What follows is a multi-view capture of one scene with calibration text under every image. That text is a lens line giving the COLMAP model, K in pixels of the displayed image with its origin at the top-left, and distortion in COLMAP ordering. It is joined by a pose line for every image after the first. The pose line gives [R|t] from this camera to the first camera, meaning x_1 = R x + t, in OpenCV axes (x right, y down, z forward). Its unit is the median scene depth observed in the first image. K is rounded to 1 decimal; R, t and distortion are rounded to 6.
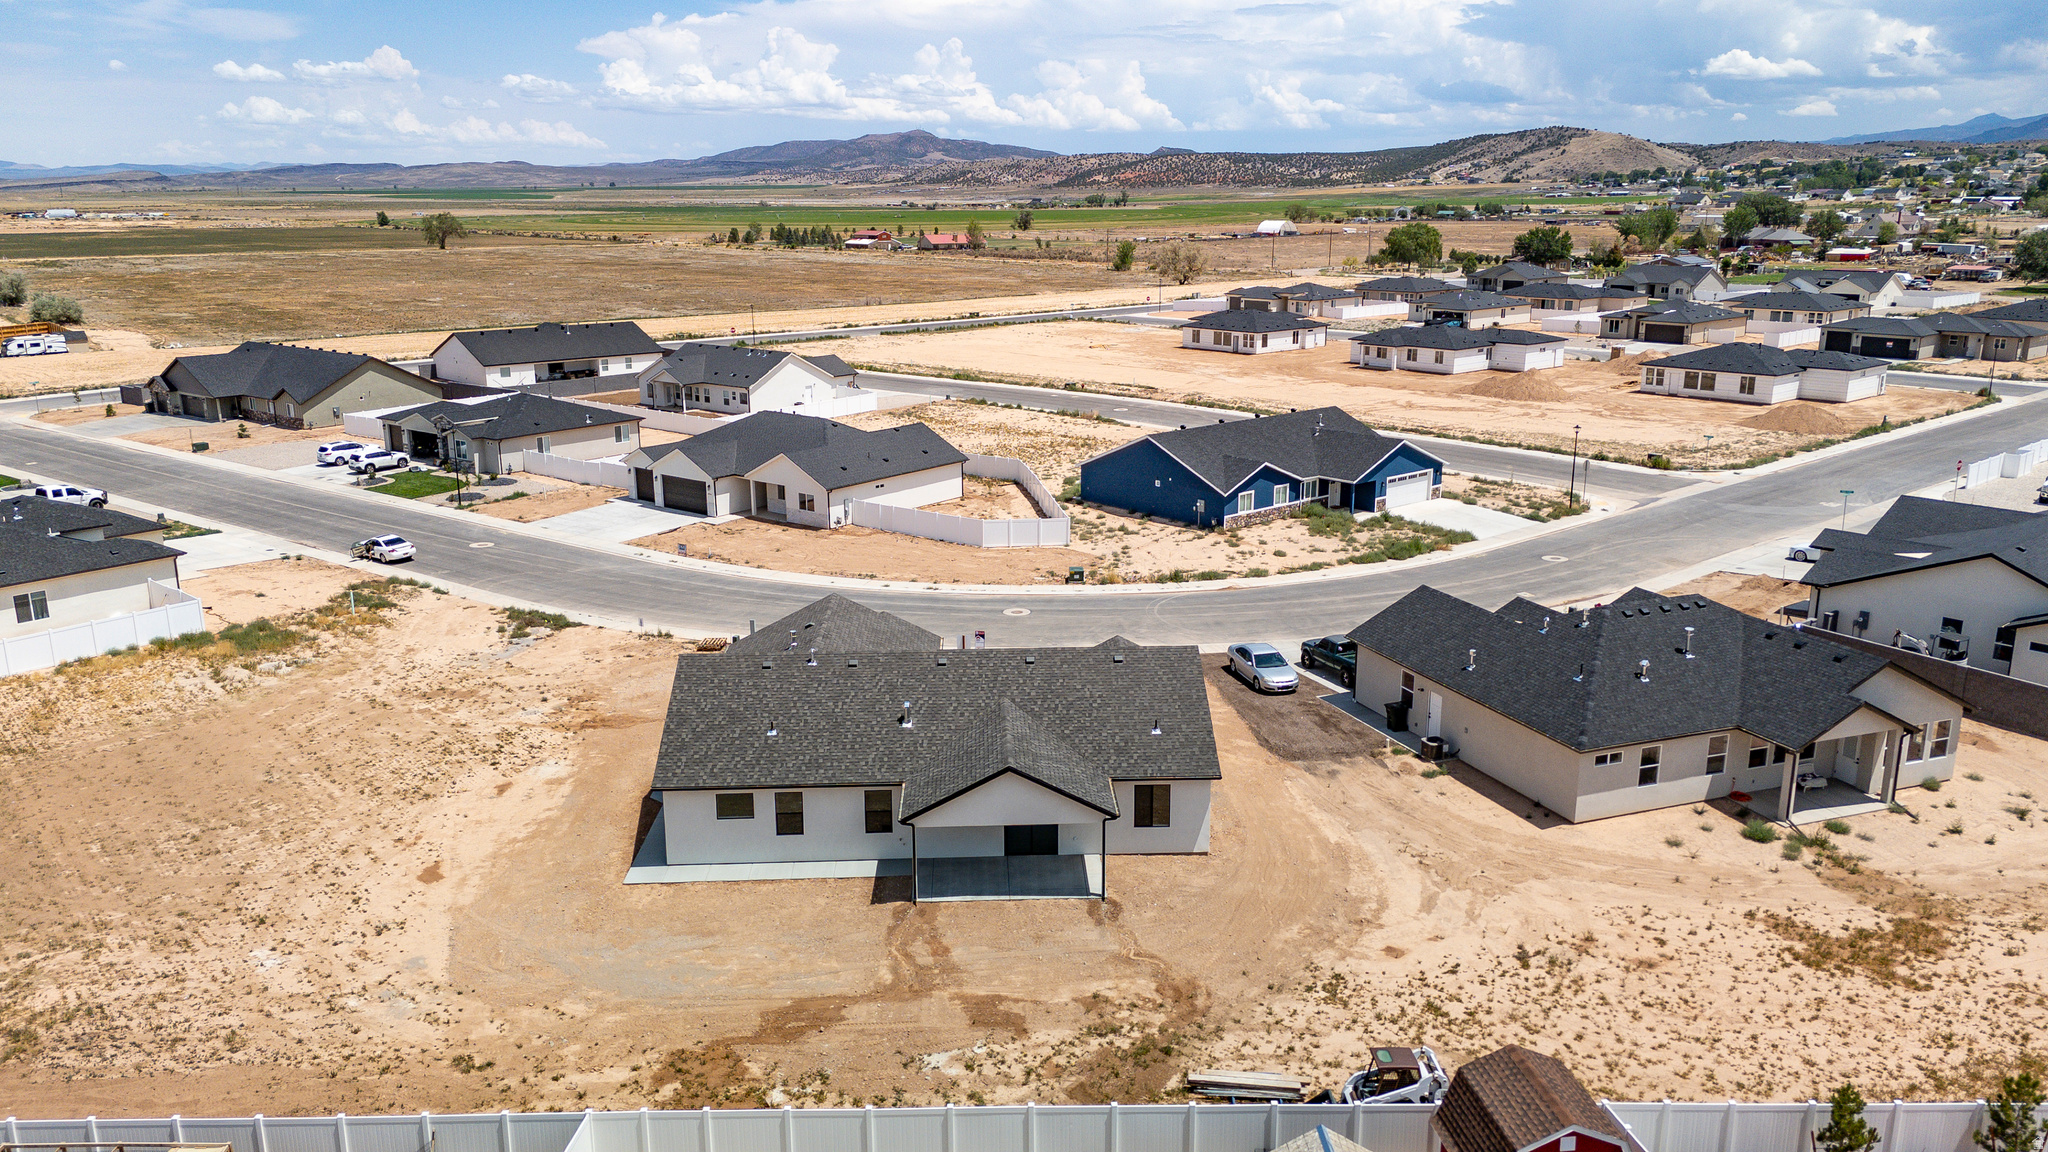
lens RADIAL K [[1499.7, 0, 1034.8], [0, 1499.7, 575.7], [0, 0, 1]] dist [0.087054, -0.087367]
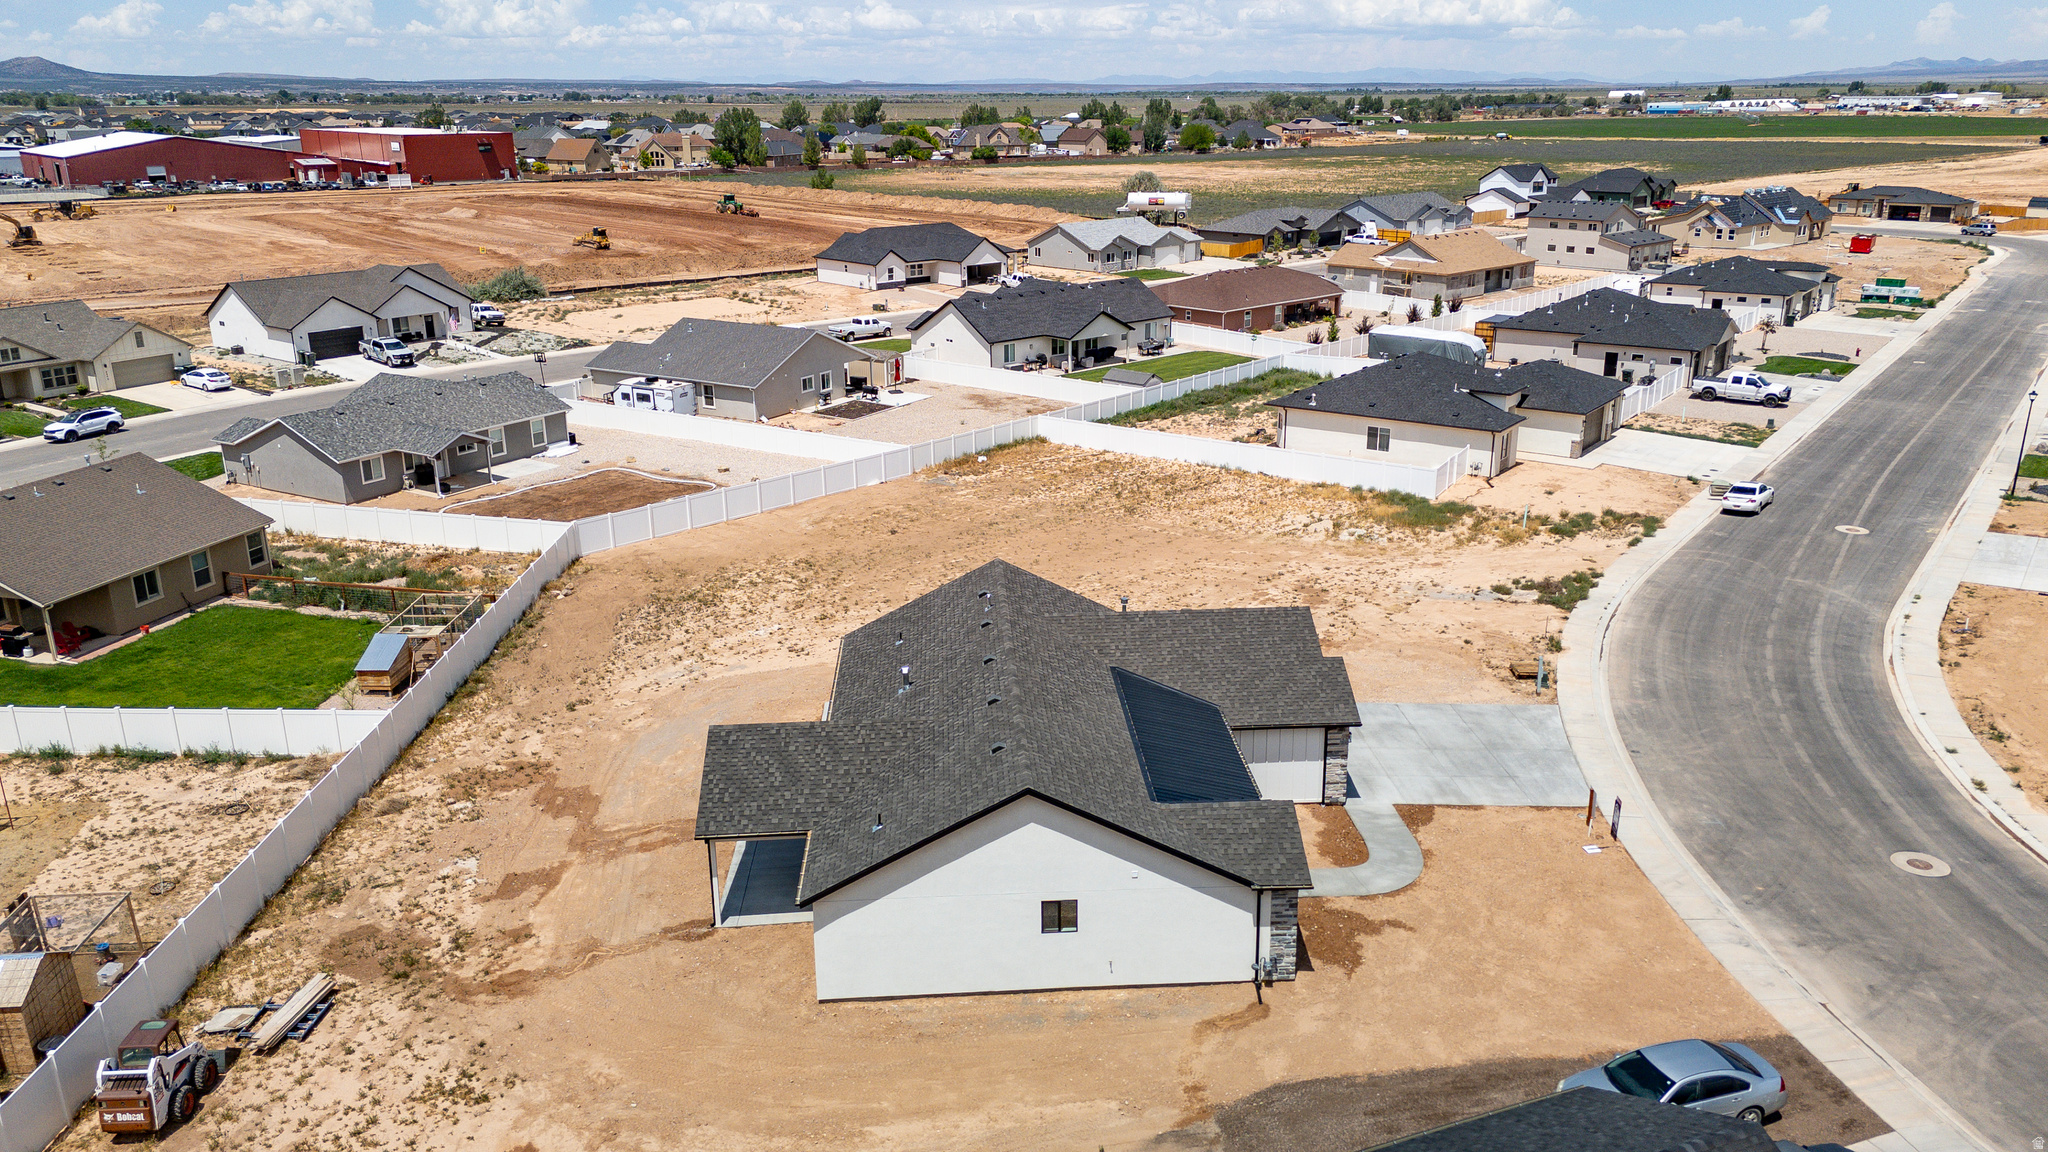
lens RADIAL K [[1499.7, 0, 1029.2], [0, 1499.7, 579.0], [0, 0, 1]] dist [0.087054, -0.087367]
pose [[0.022677, 0.313656, -0.949266, 0.280075], [-0.242374, 0.922909, 0.299157, -0.093597], [0.969918, 0.223293, 0.096951, 0.363798]]
